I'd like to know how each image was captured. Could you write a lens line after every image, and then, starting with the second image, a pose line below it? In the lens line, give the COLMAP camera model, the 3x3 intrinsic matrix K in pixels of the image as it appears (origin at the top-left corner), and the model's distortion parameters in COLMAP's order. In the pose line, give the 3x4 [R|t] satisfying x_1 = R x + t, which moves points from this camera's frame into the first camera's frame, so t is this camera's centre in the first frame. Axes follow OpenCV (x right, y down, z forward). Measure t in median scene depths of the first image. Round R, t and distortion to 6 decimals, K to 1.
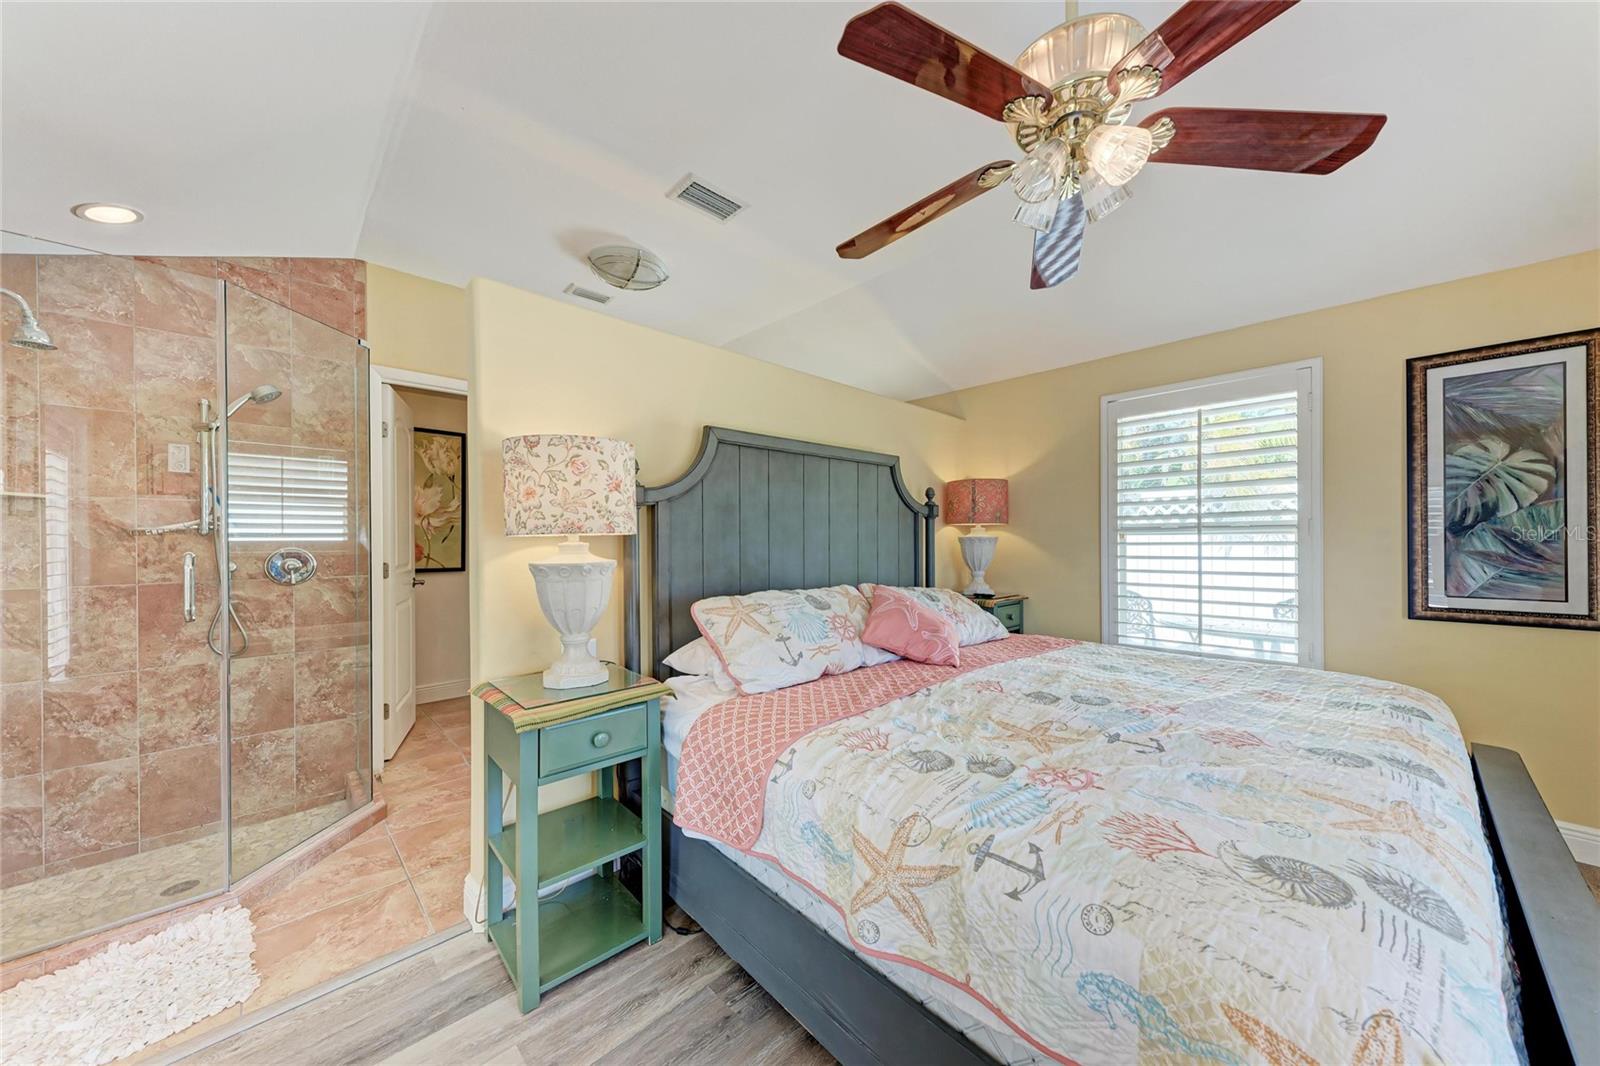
lens RADIAL K [[550.2, 0, 800.6], [0, 550.2, 539.8], [0, 0, 1]] dist [0.014356, -0.003461]
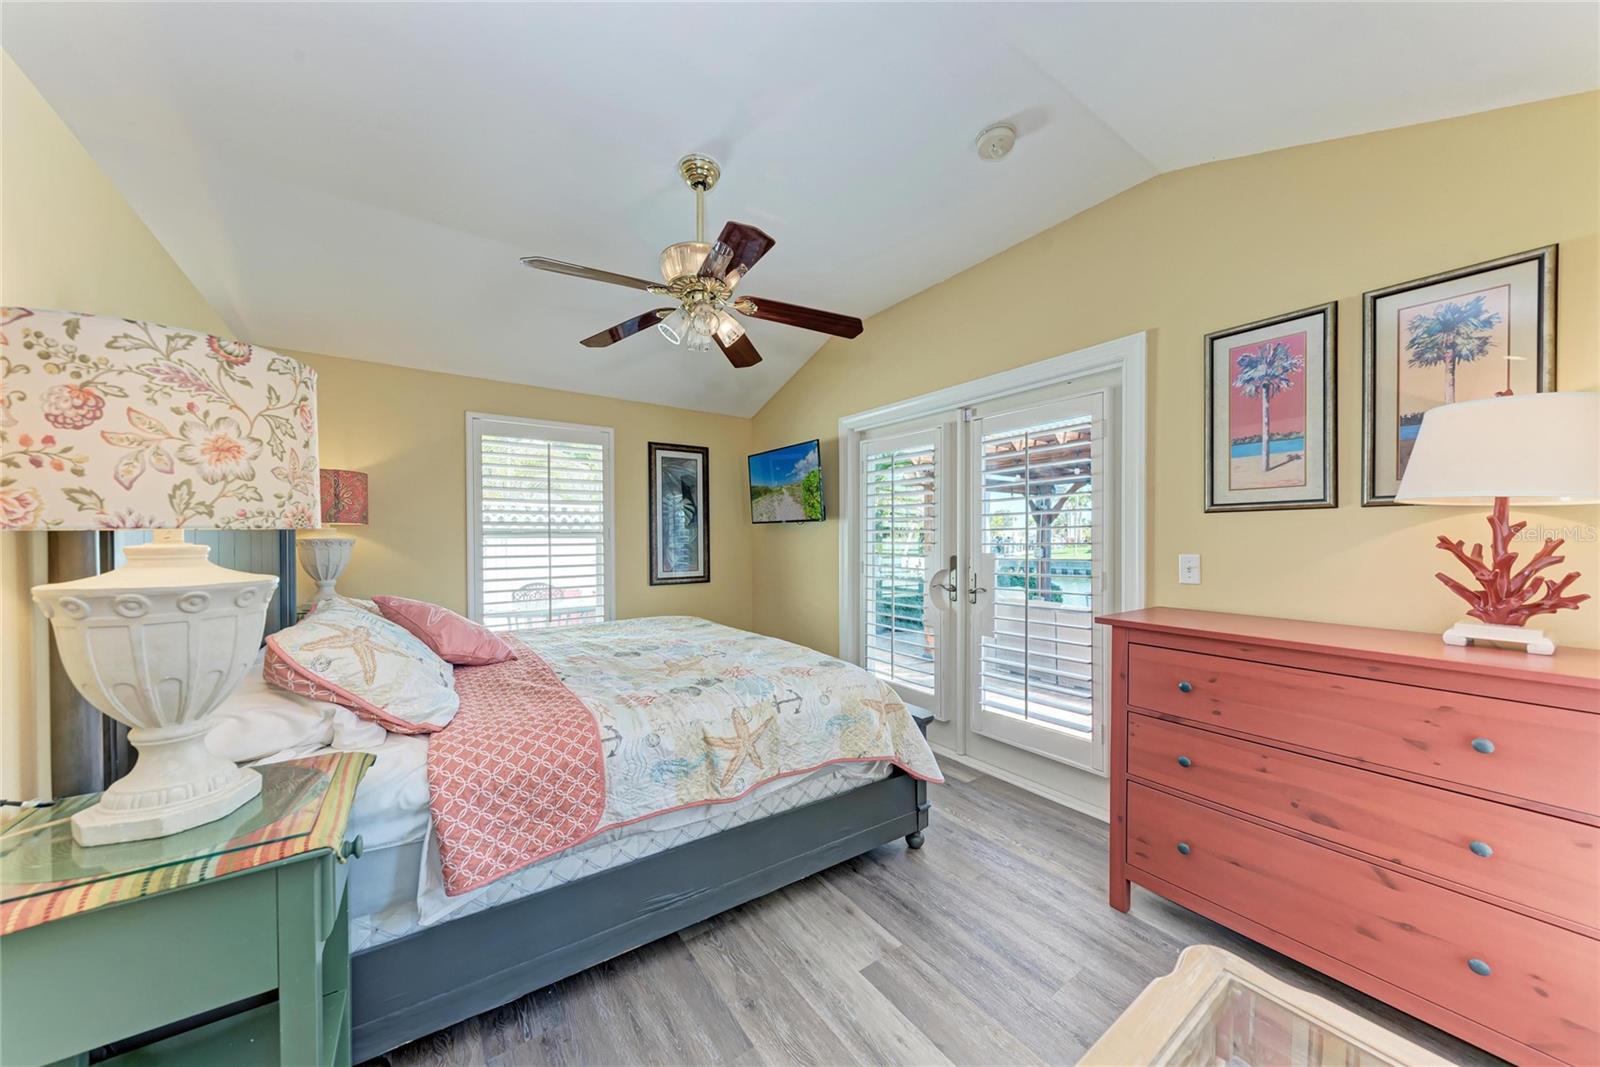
lens RADIAL K [[550.2, 0, 797.1], [0, 550.2, 541.1], [0, 0, 1]] dist [0.014356, -0.003461]
pose [[0.148876, 0.001603, 0.988855, -0.926508], [0.001744, 0.999997, -0.001884, 0.004004], [-0.988854, 0.002005, 0.148873, 0.388471]]
